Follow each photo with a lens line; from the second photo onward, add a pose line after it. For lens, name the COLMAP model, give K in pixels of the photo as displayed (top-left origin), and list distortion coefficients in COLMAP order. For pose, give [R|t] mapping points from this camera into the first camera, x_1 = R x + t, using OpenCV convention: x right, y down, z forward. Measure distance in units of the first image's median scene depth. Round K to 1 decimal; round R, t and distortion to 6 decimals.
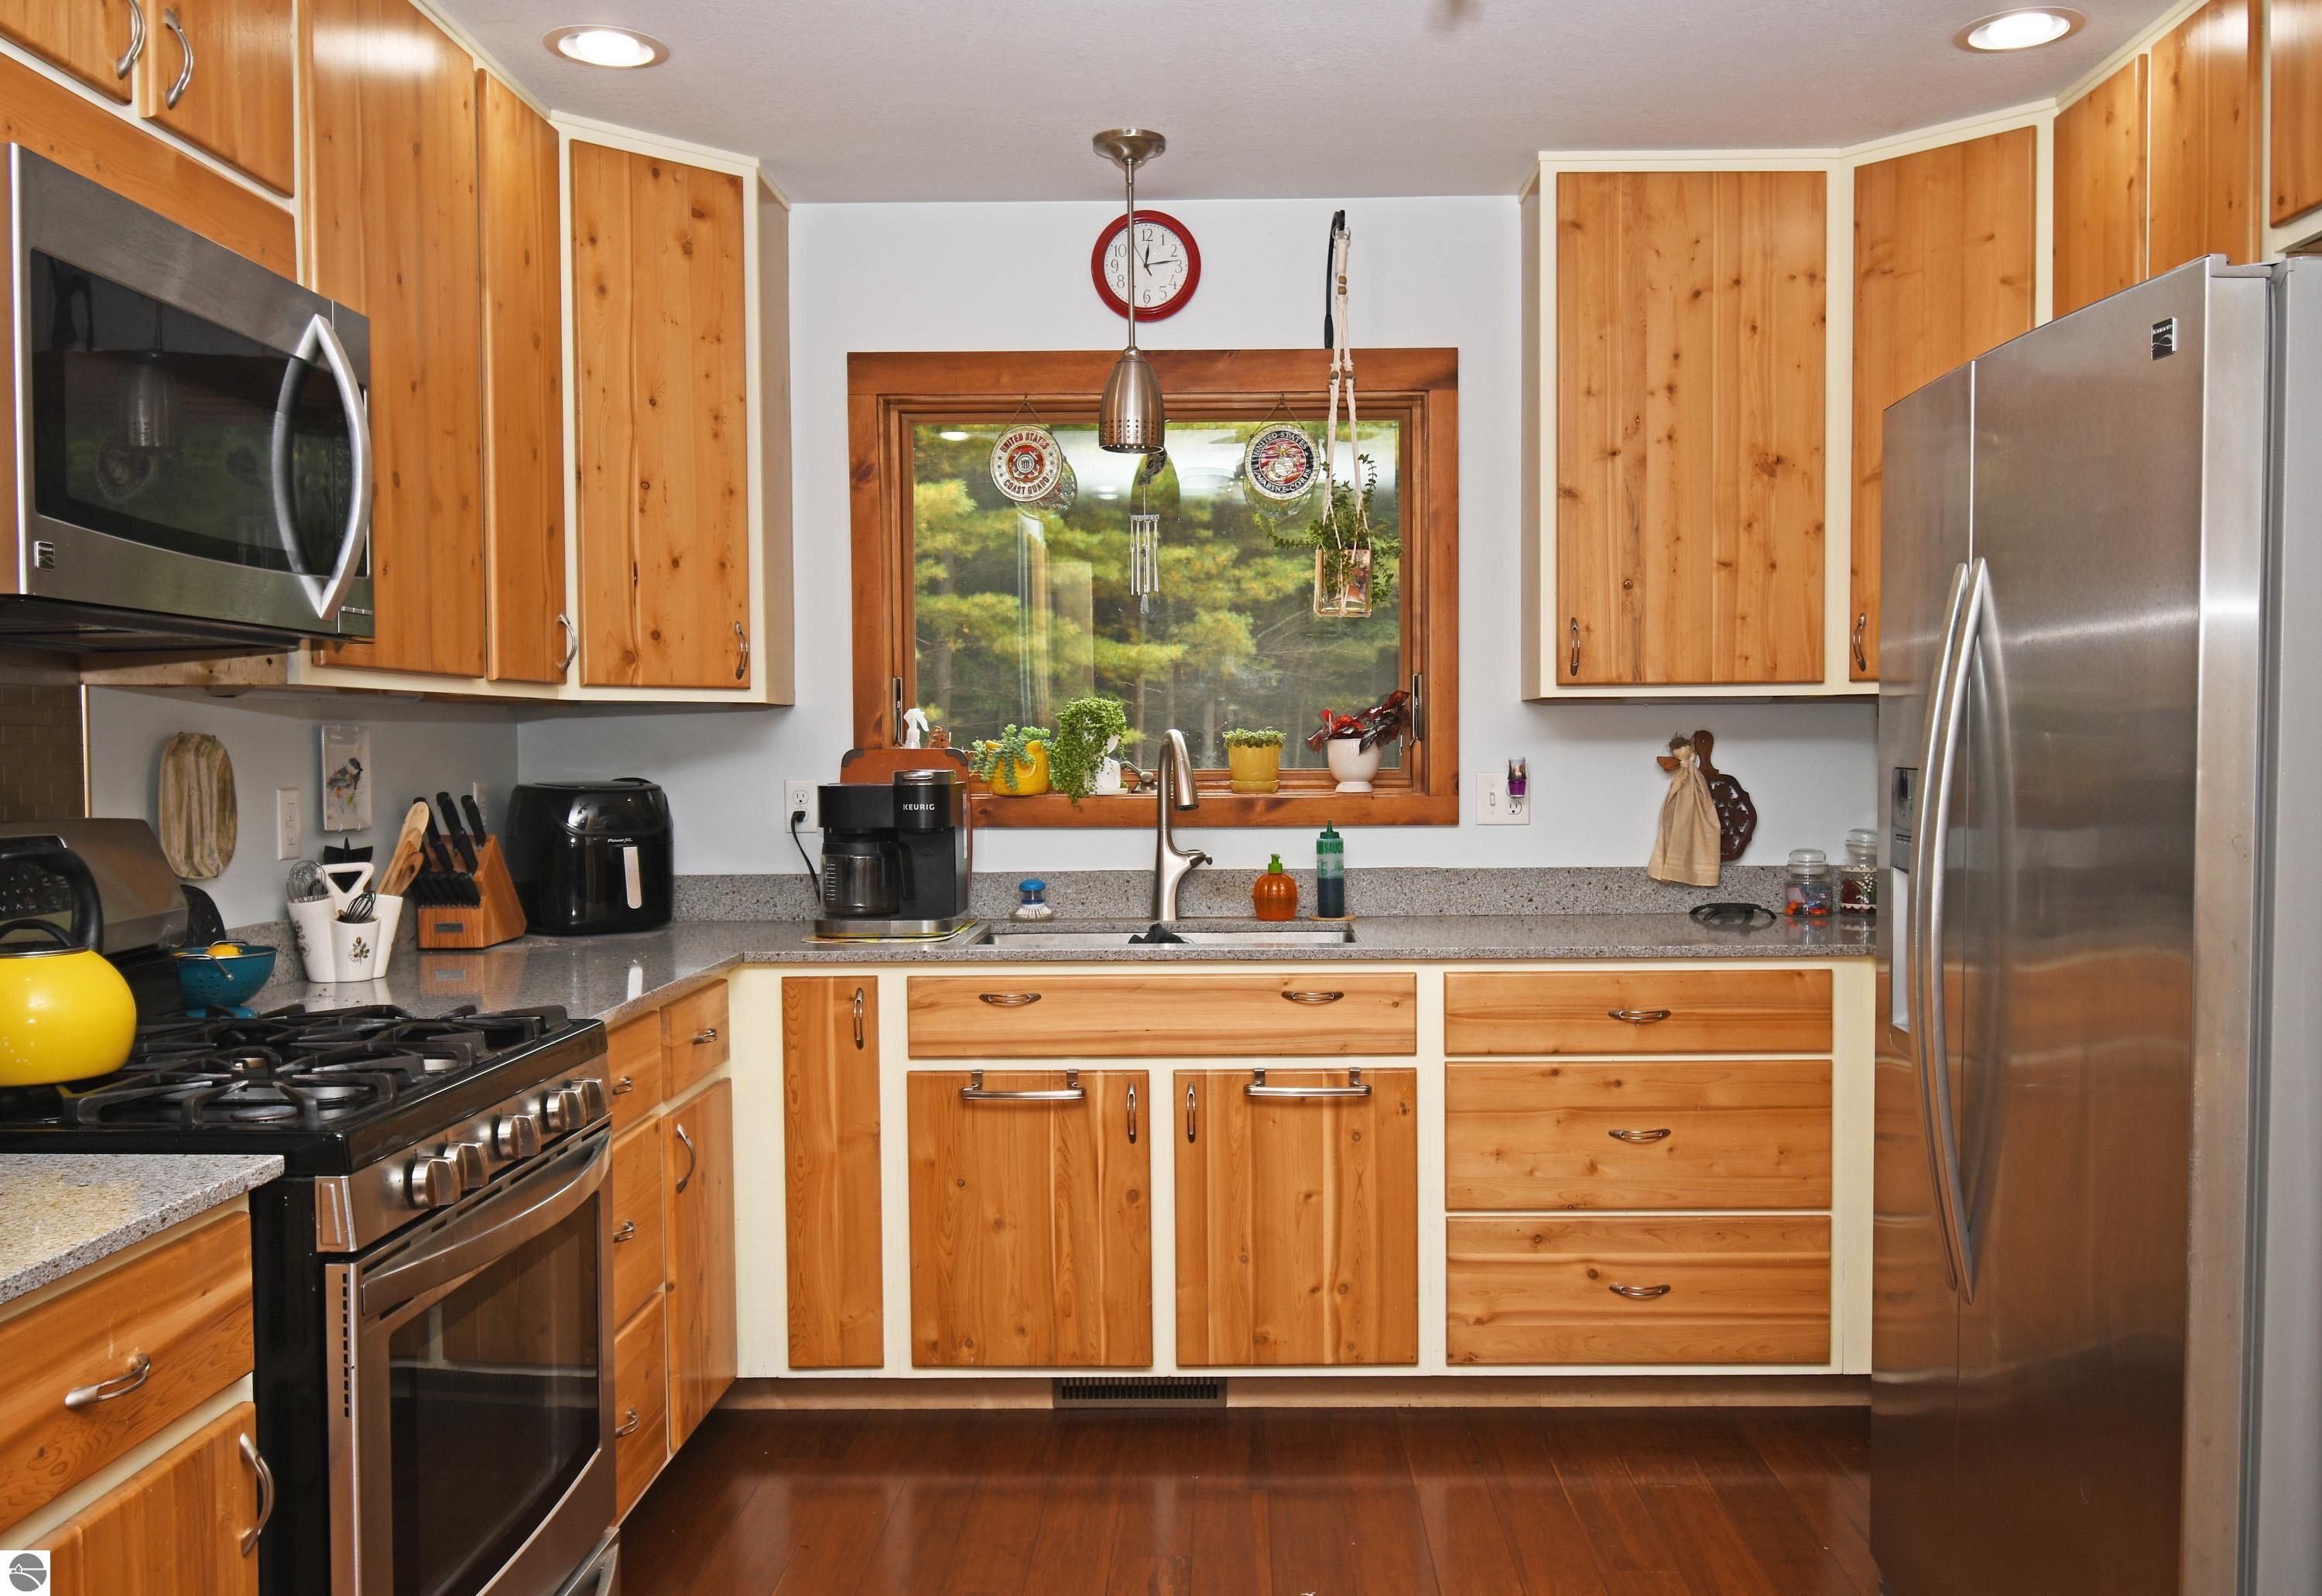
lens RADIAL K [[1910.9, 0, 1165.0], [0, 1910.9, 807.4], [0, 0, 1]] dist [0.001241, -0.029497]
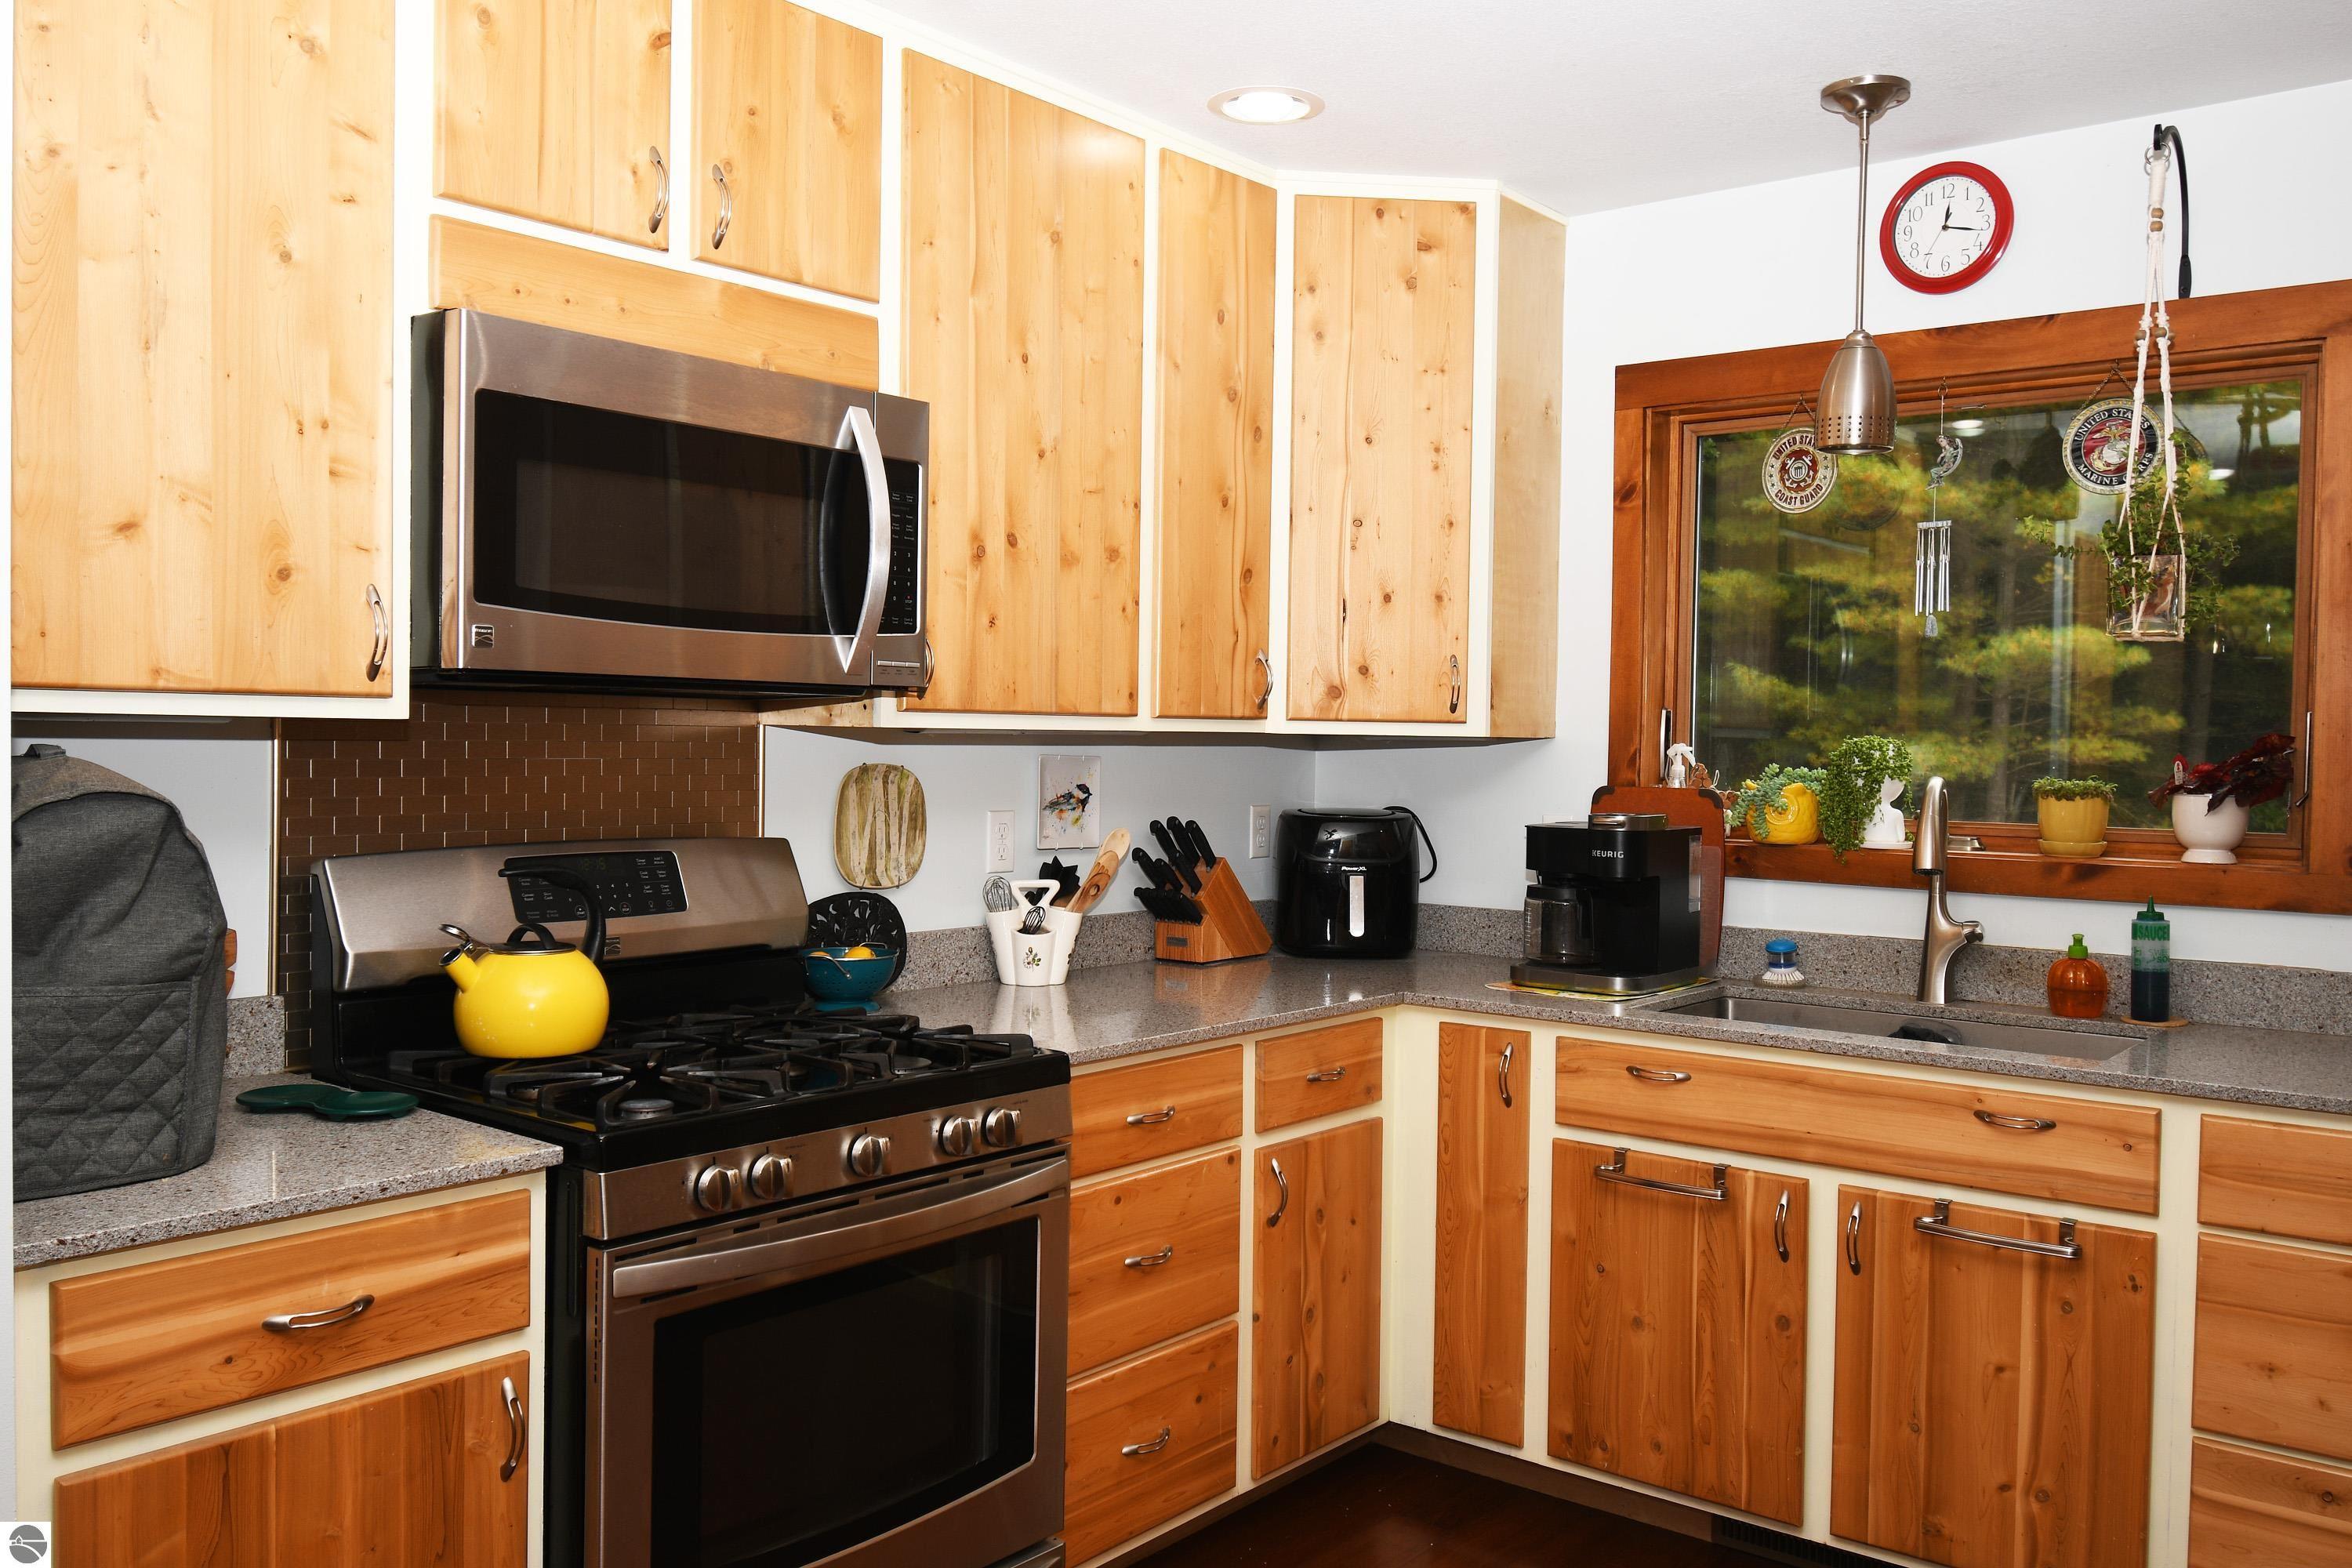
lens RADIAL K [[1859.8, 0, 1188.6], [0, 1859.8, 783.6], [0, 0, 1]] dist [-0.004149, -0.003294]
pose [[0.788044, 0.034218, -0.614668, 0.274947], [-0.039979, 0.999191, 0.004368, -0.031304], [0.614320, 0.021132, 0.788774, 0.171299]]
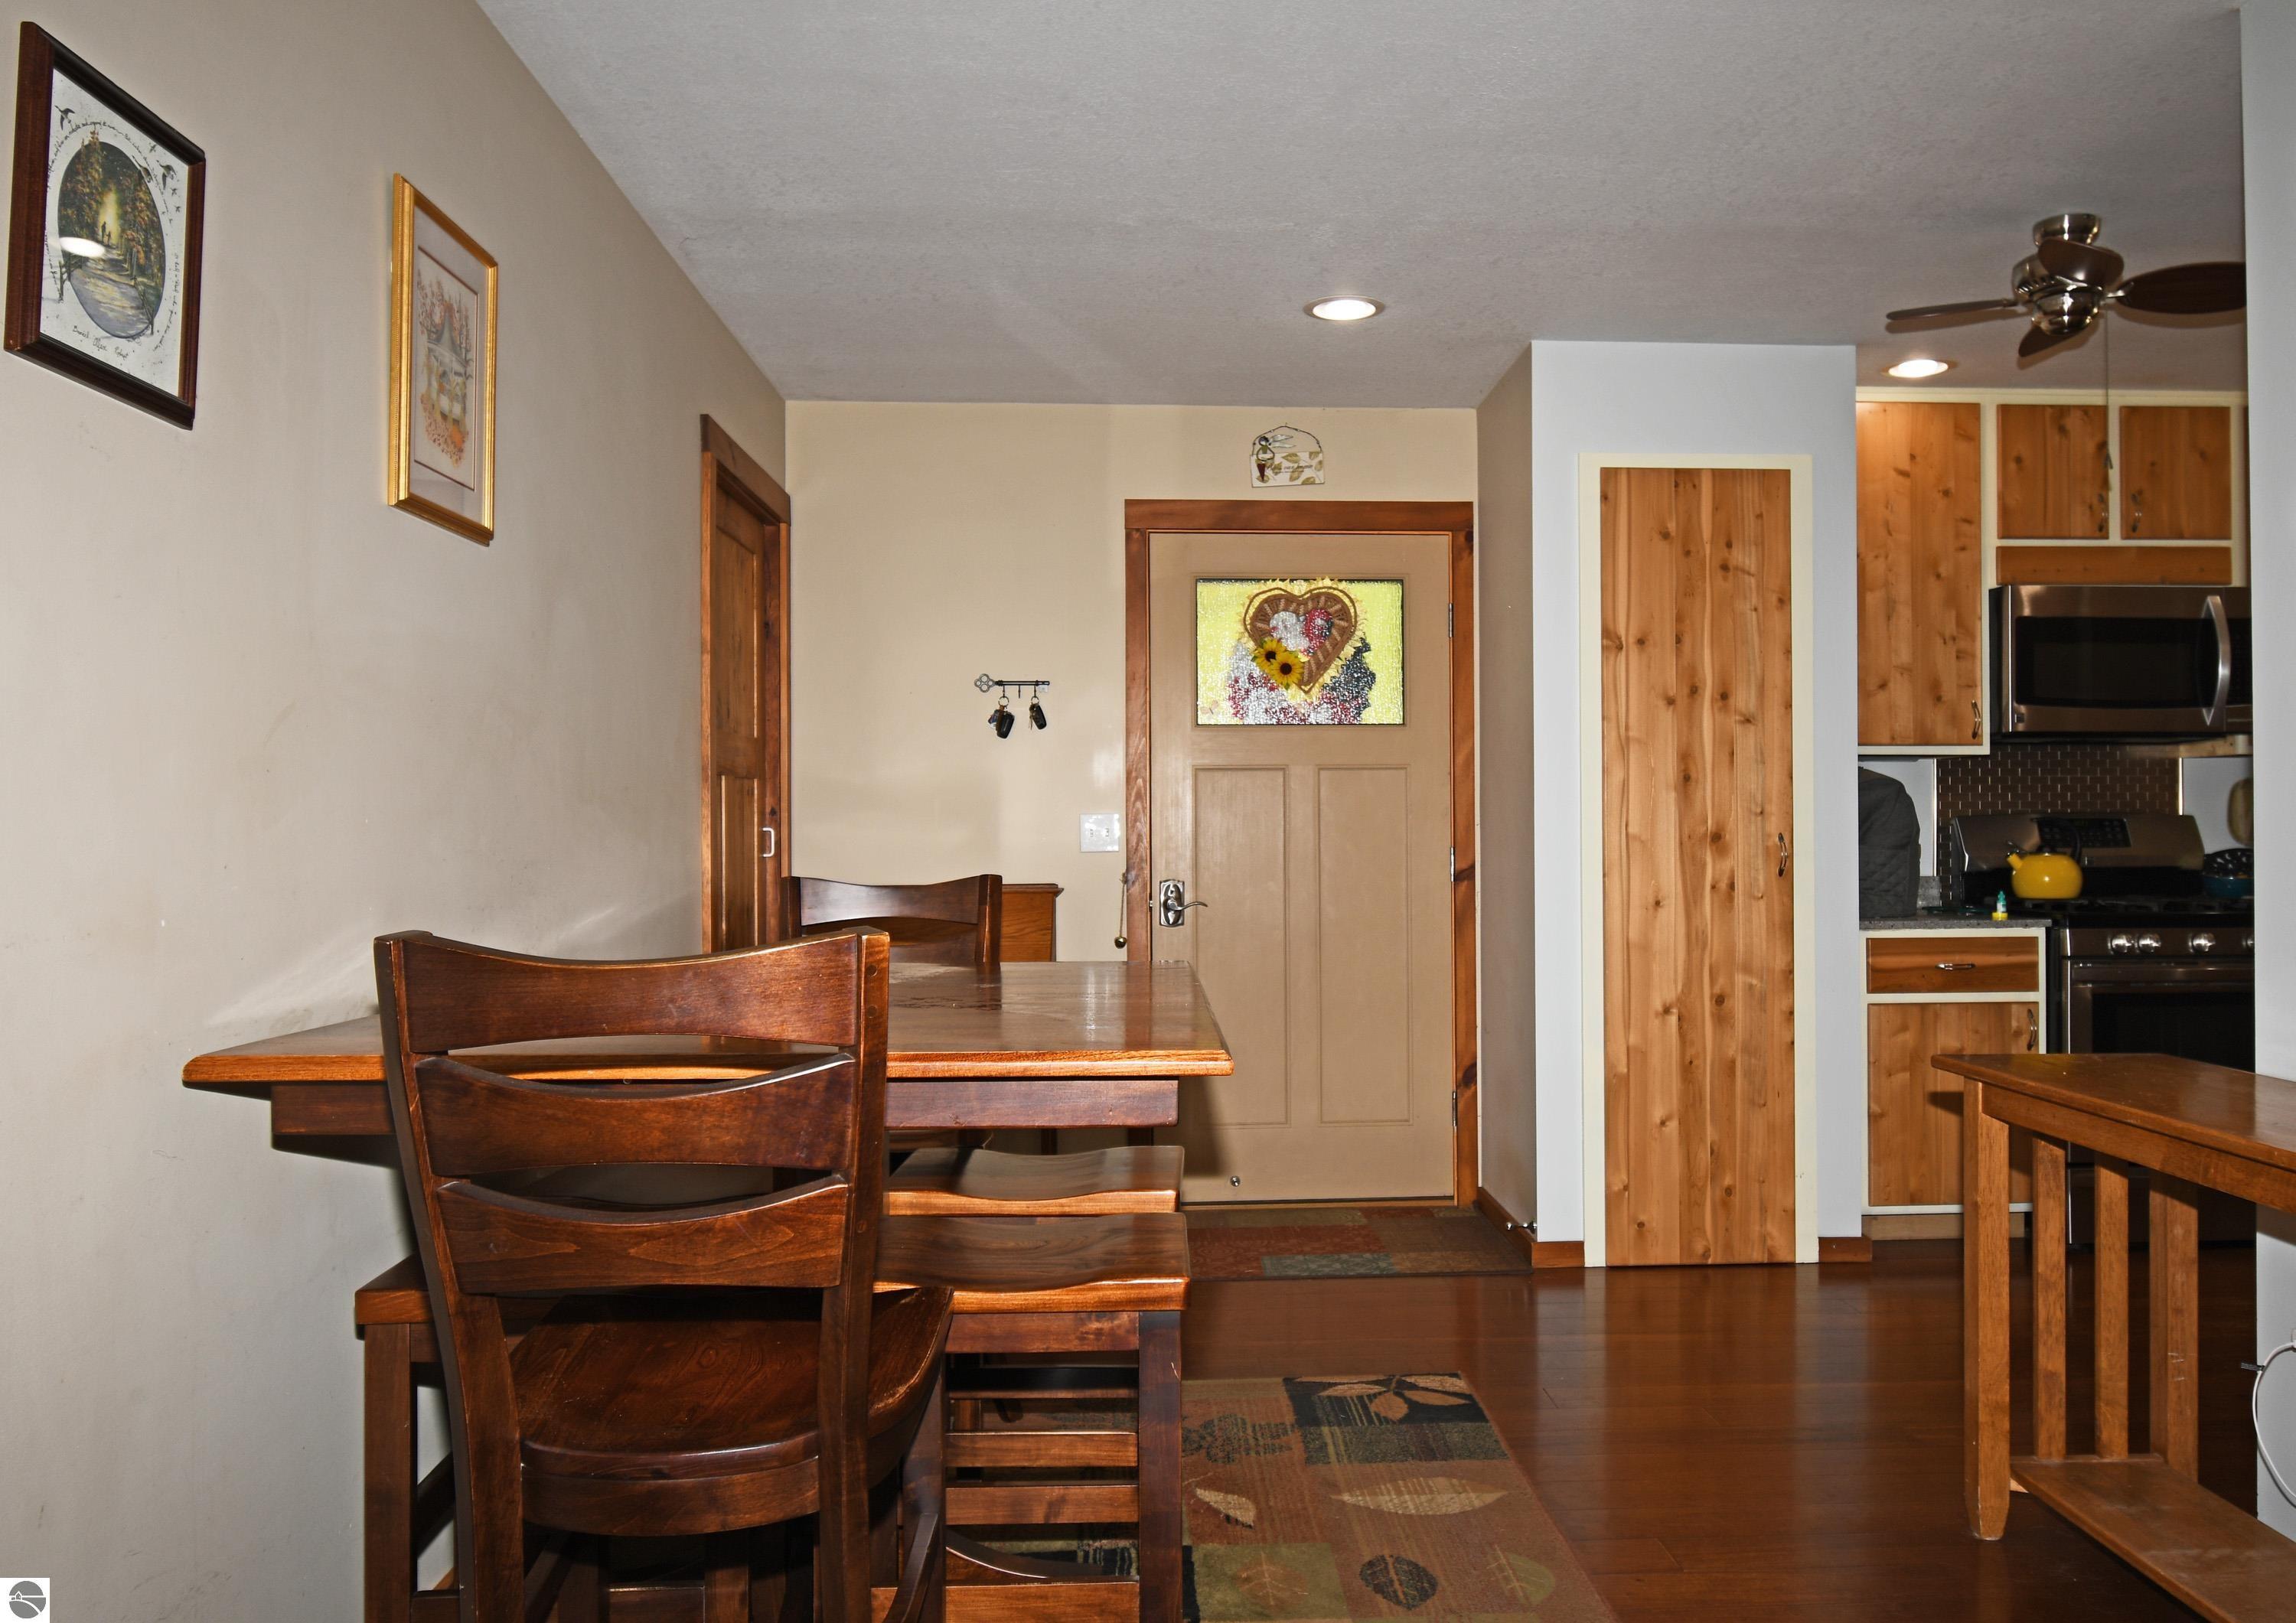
lens RADIAL K [[1733.8, 0, 1158.3], [0, 1733.8, 823.8], [0, 0, 1]] dist [-0.011339, -0.005823]
pose [[0.039556, -0.005860, -0.999200, 1.092861], [-0.031757, 0.999470, -0.007119, 0.051420], [0.998713, 0.032013, 0.039348, -0.242484]]
